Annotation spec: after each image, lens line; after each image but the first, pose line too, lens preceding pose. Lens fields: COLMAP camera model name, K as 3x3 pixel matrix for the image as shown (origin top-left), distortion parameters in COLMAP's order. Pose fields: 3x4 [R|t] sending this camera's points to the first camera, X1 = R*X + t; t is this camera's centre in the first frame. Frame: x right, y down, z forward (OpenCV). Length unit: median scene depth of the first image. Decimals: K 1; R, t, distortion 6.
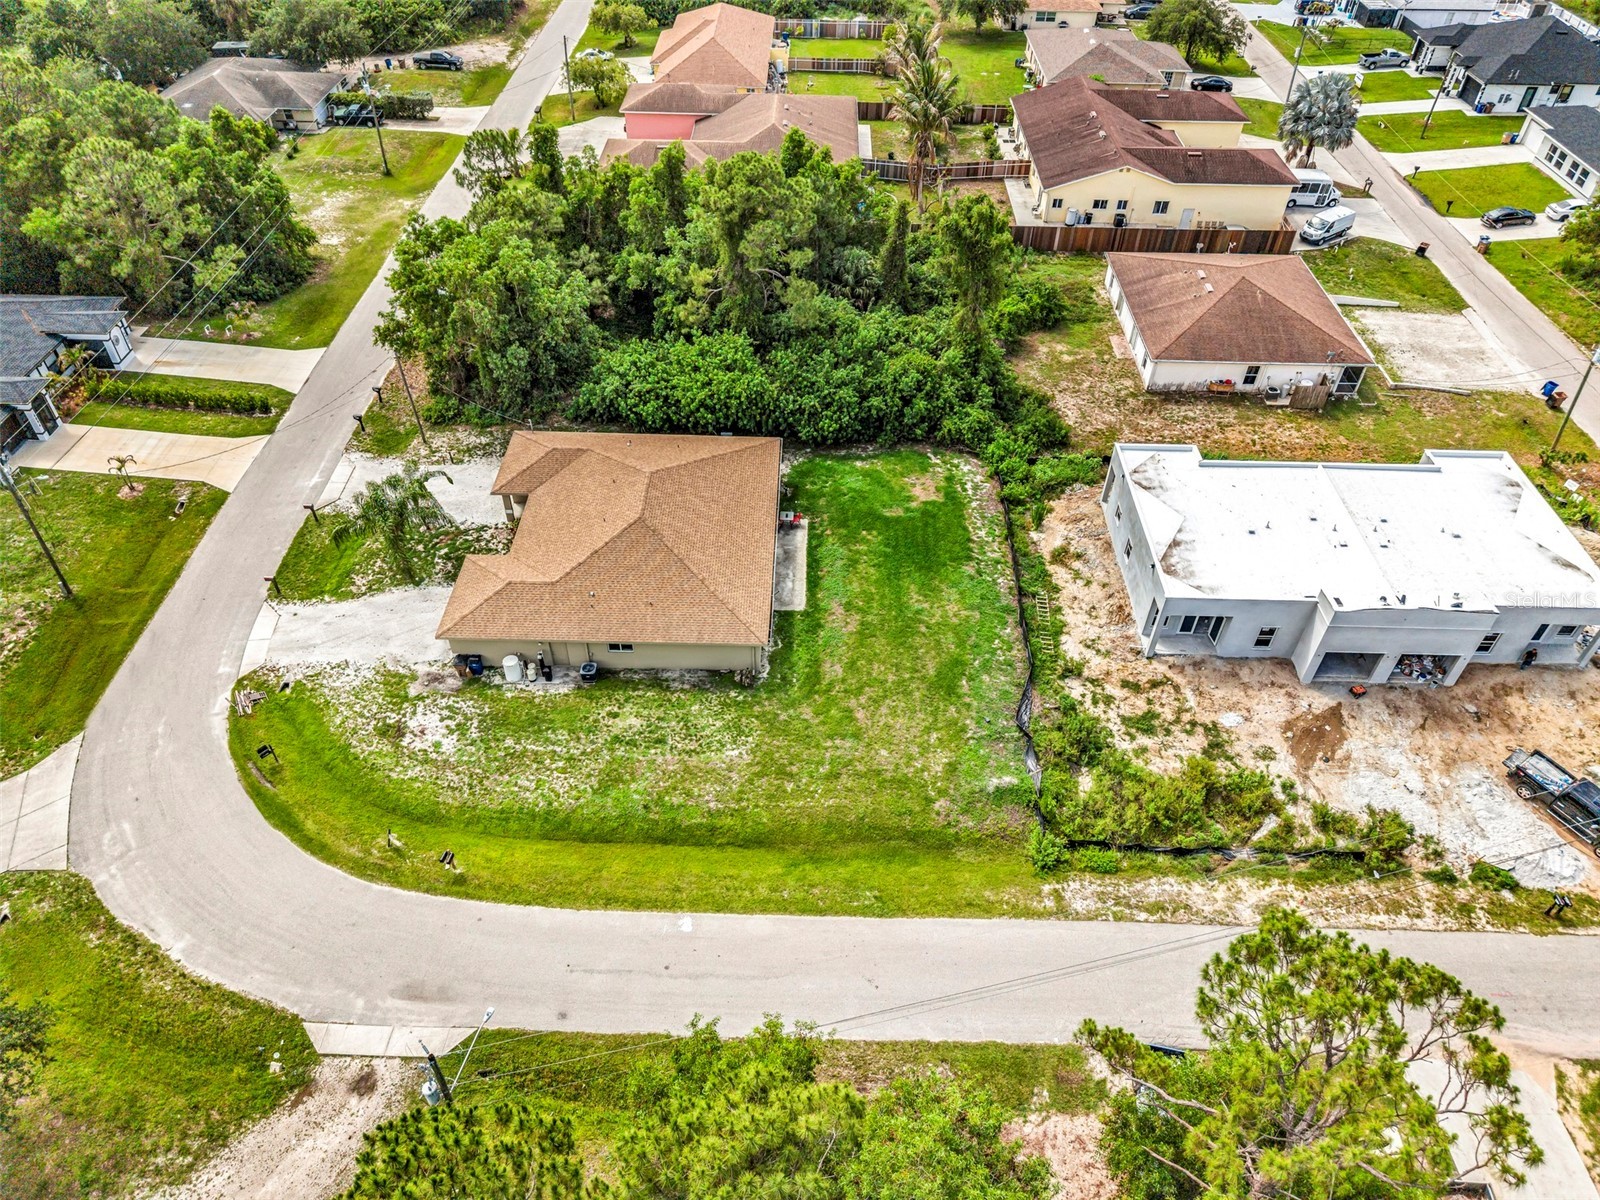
lens RADIAL K [[1064.5, 0, 800.0], [0, 1064.5, 600.0], [0, 0, 1]] dist [0.047664, -0.057923]
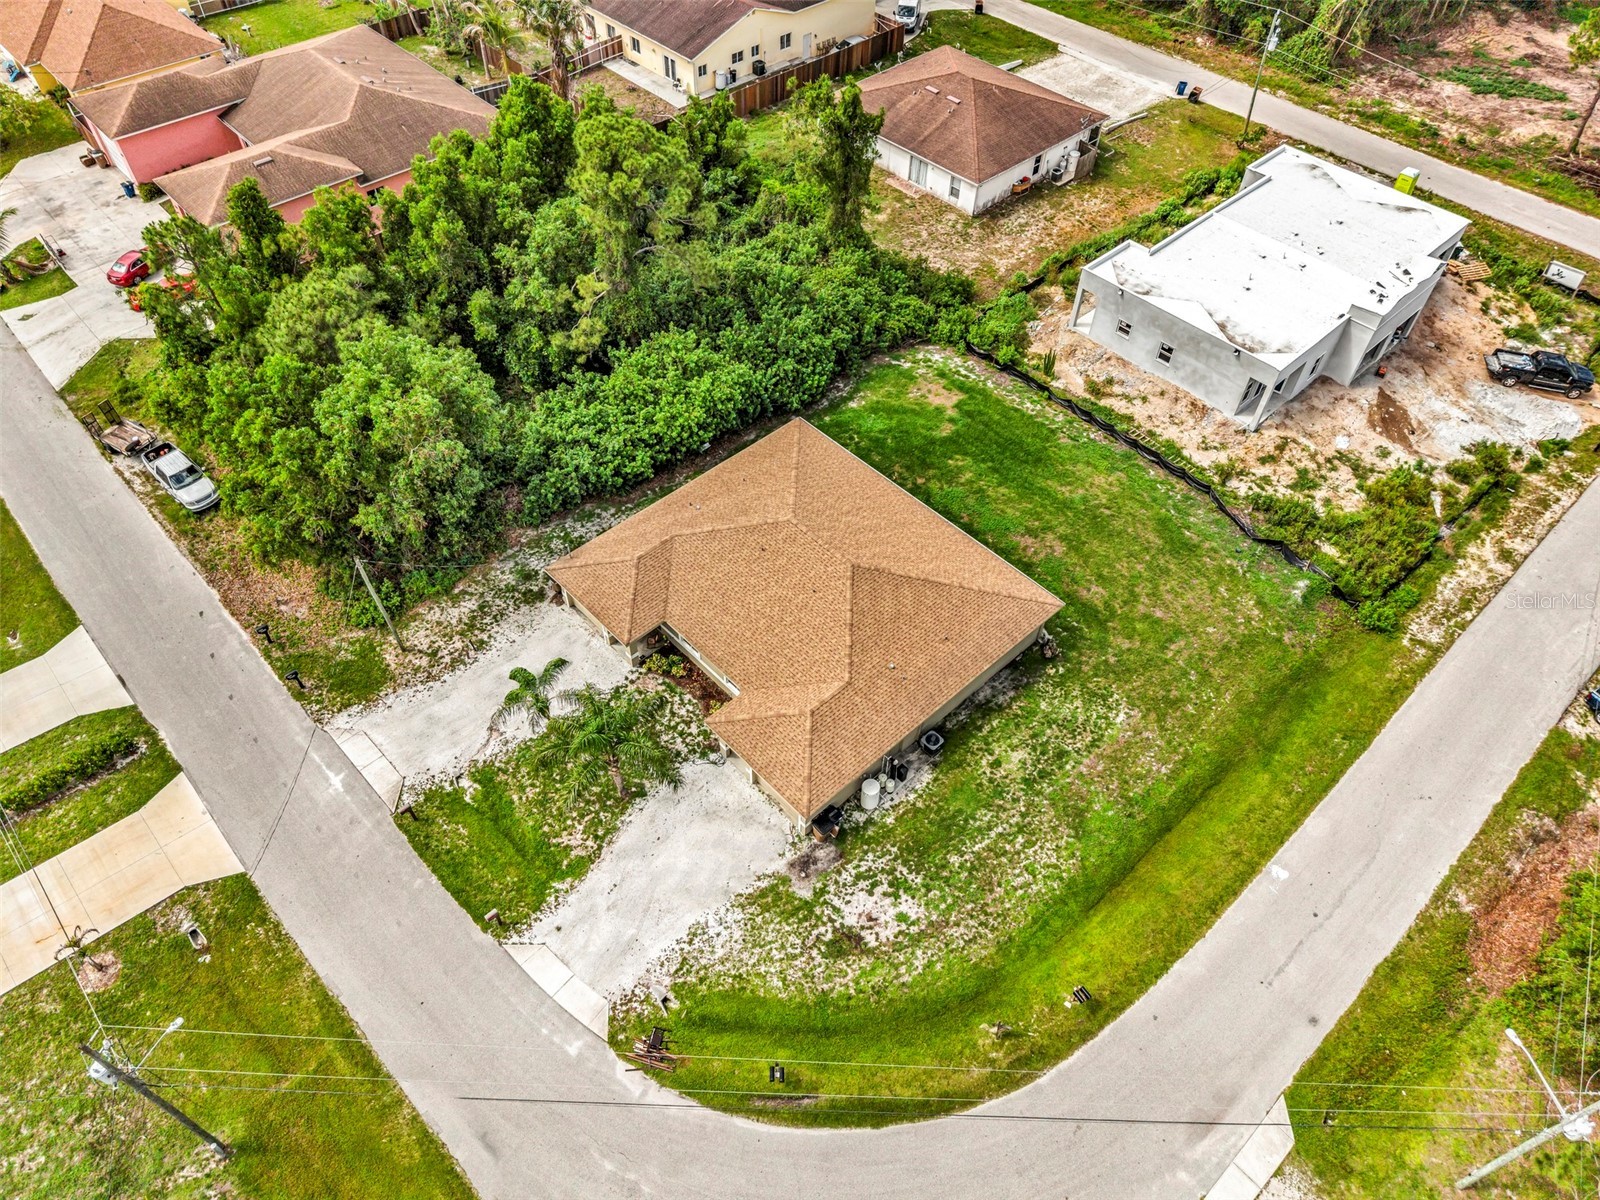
lens RADIAL K [[1075.4, 0, 803.2], [0, 1075.4, 597.3], [0, 0, 1]] dist [0.043643, -0.054454]
pose [[0.714636, -0.530928, 0.455424, -0.537691], [0.472370, 0.846490, 0.245603, -0.262009], [-0.515910, 0.039611, 0.855727, 0.269557]]
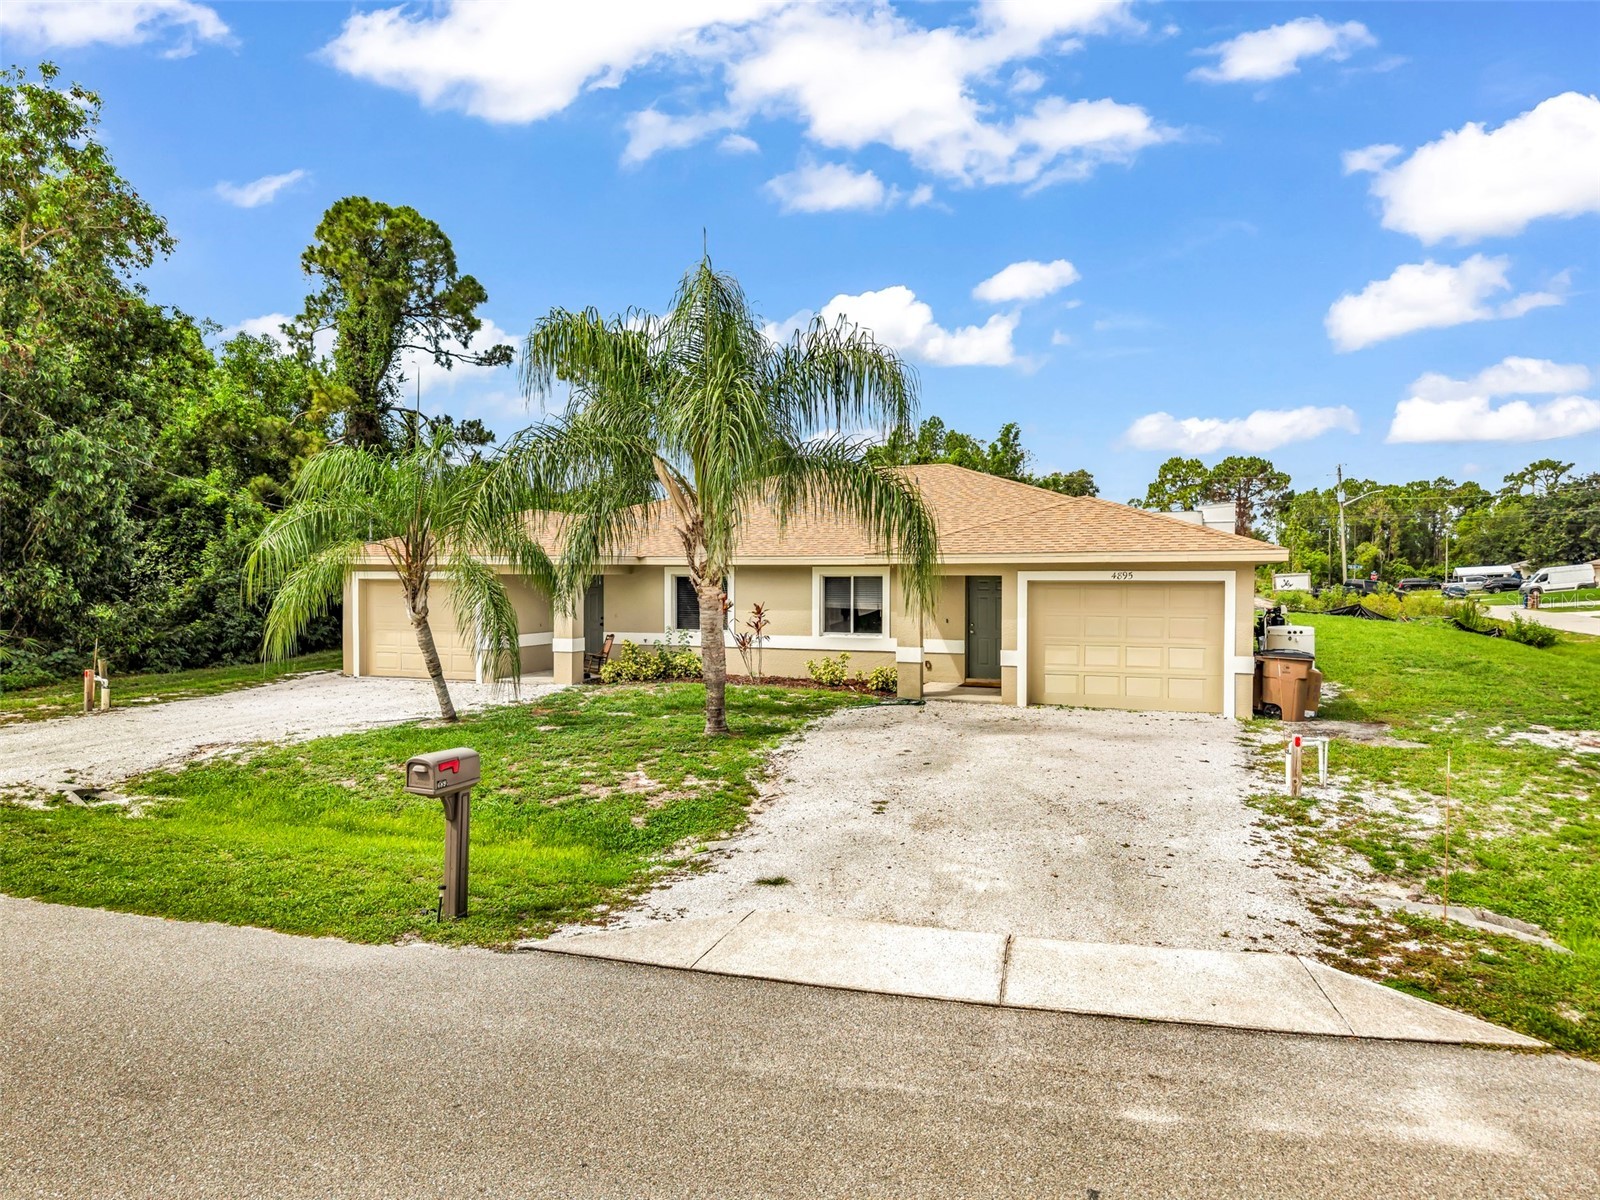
lens RADIAL K [[1081.4, 0, 800.1], [0, 1081.4, 594.8], [0, 0, 1]] dist [0.001771, -0.000322]
pose [[0.333910, -0.033845, 0.941997, -0.573039], [0.645818, 0.736155, -0.202474, 0.015890], [-0.686603, 0.675966, 0.267668, 0.886387]]
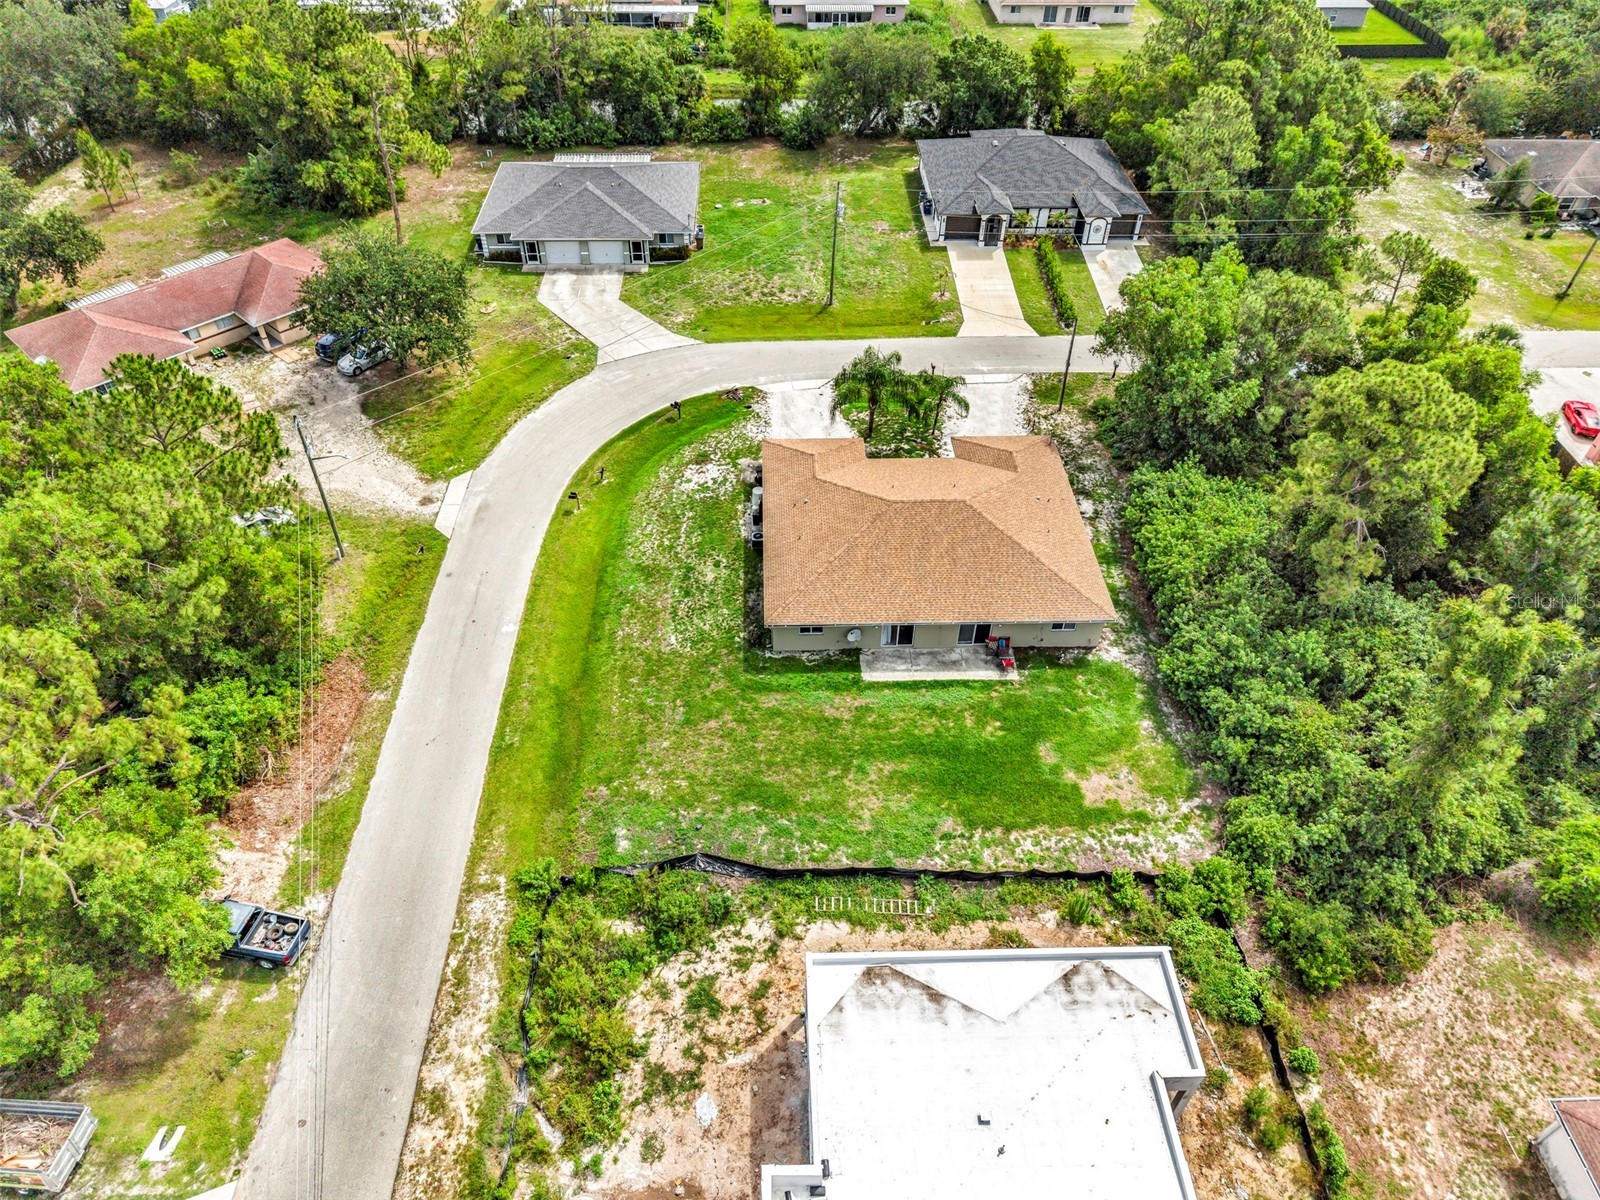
lens RADIAL K [[1081.4, 0, 800.1], [0, 1081.4, 594.8], [0, 0, 1]] dist [0.001771, -0.000322]
pose [[0.051841, 0.671516, -0.739174, 0.619370], [-0.687826, 0.560630, 0.461075, -0.410304], [0.724023, 0.484520, 0.490950, 0.437396]]
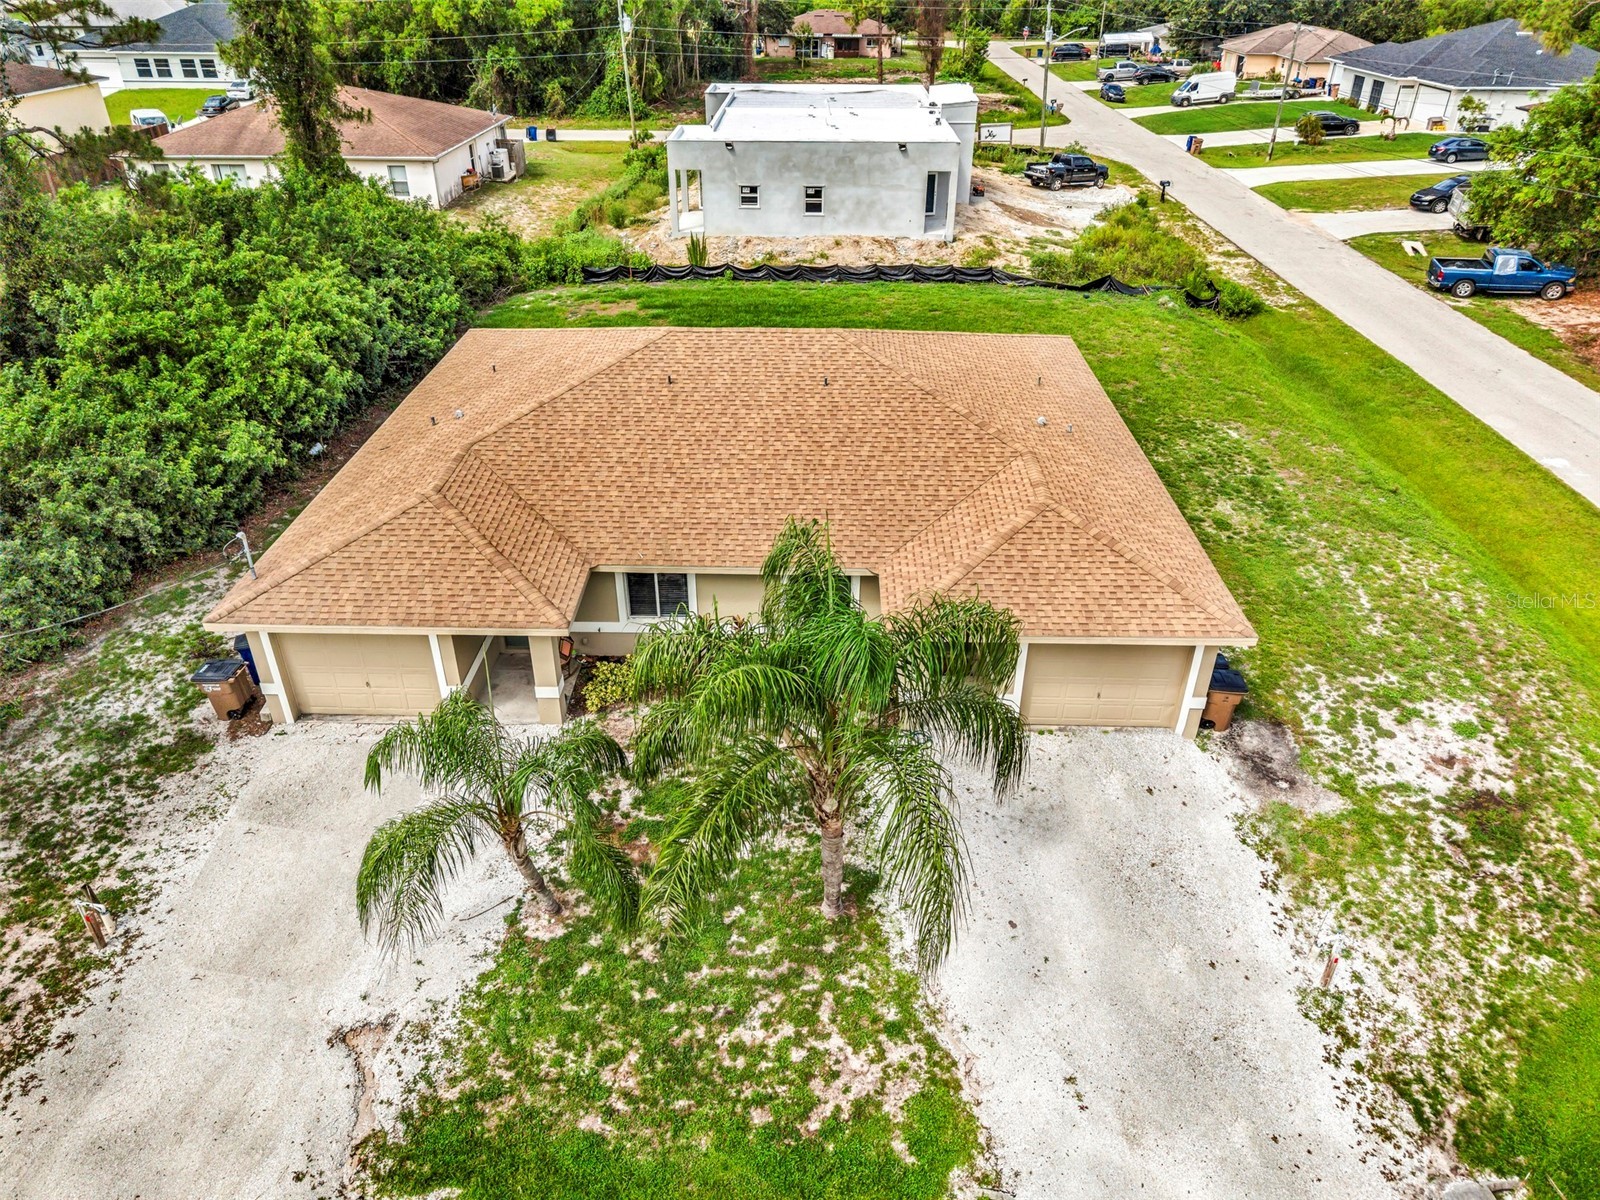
lens RADIAL K [[1081.4, 0, 800.1], [0, 1081.4, 594.8], [0, 0, 1]] dist [0.001771, -0.000322]
pose [[0.000309, -0.527083, 0.849814, -0.545295], [0.680977, 0.622434, 0.385807, -0.179216], [-0.732305, 0.578584, 0.359124, 0.846762]]
